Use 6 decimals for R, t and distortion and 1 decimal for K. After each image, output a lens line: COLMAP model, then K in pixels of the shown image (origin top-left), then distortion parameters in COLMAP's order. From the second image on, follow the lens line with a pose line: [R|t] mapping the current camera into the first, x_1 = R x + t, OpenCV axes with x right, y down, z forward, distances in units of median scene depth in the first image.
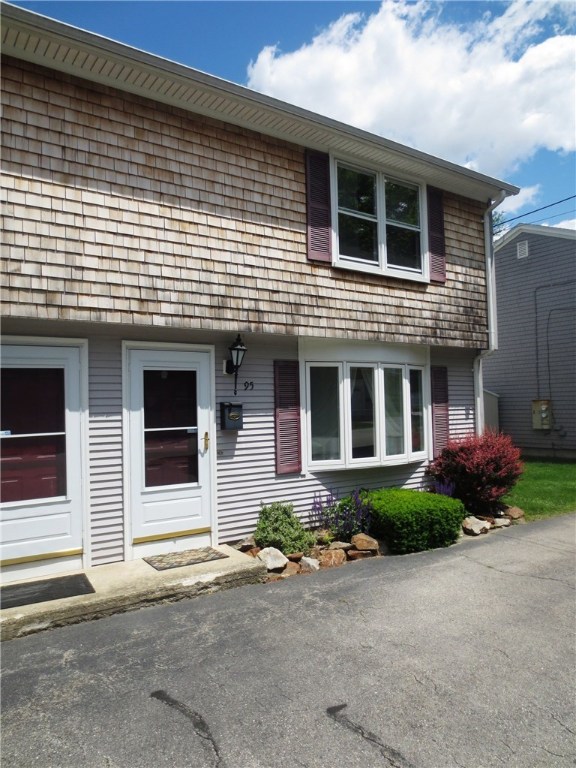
lens RADIAL K [[545.9, 0, 288.2], [0, 545.9, 385.7], [0, 0, 1]] dist [-0.023824, 0.008178]
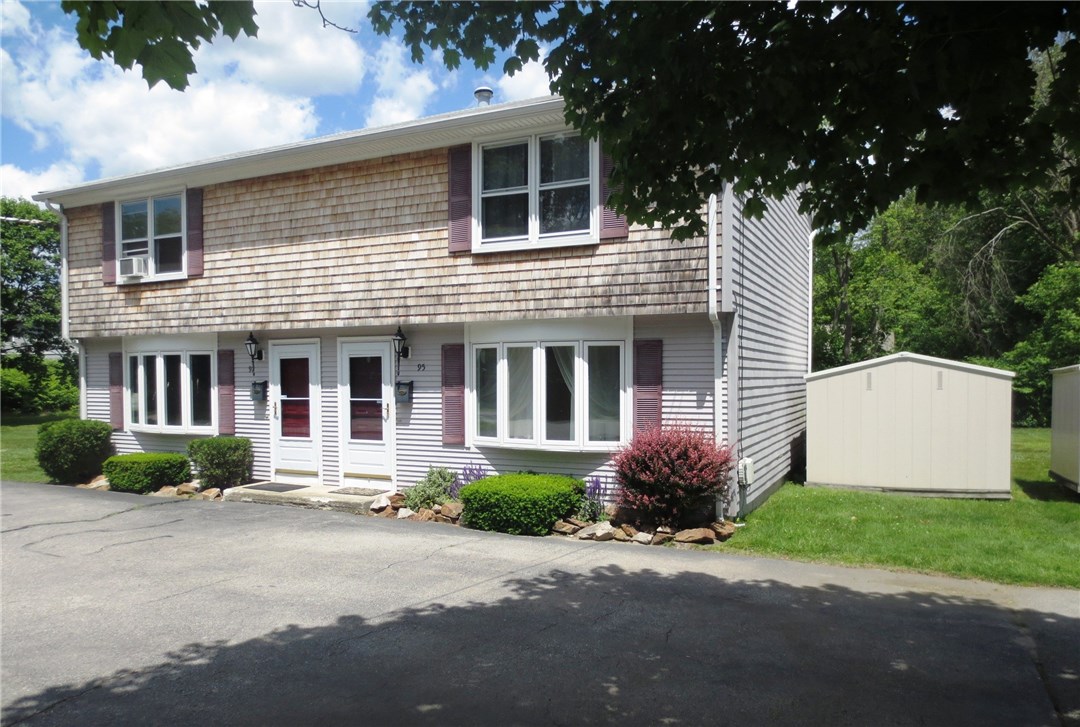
lens RADIAL K [[765.4, 0, 537.5], [0, 765.4, 401.1], [0, 0, 1]] dist [-0.000047, -0.000803]
pose [[0.491771, 0.046736, -0.869469, 1.469864], [0.025838, 0.997335, 0.068224, -0.032480], [0.870341, -0.056016, 0.489253, 0.378563]]
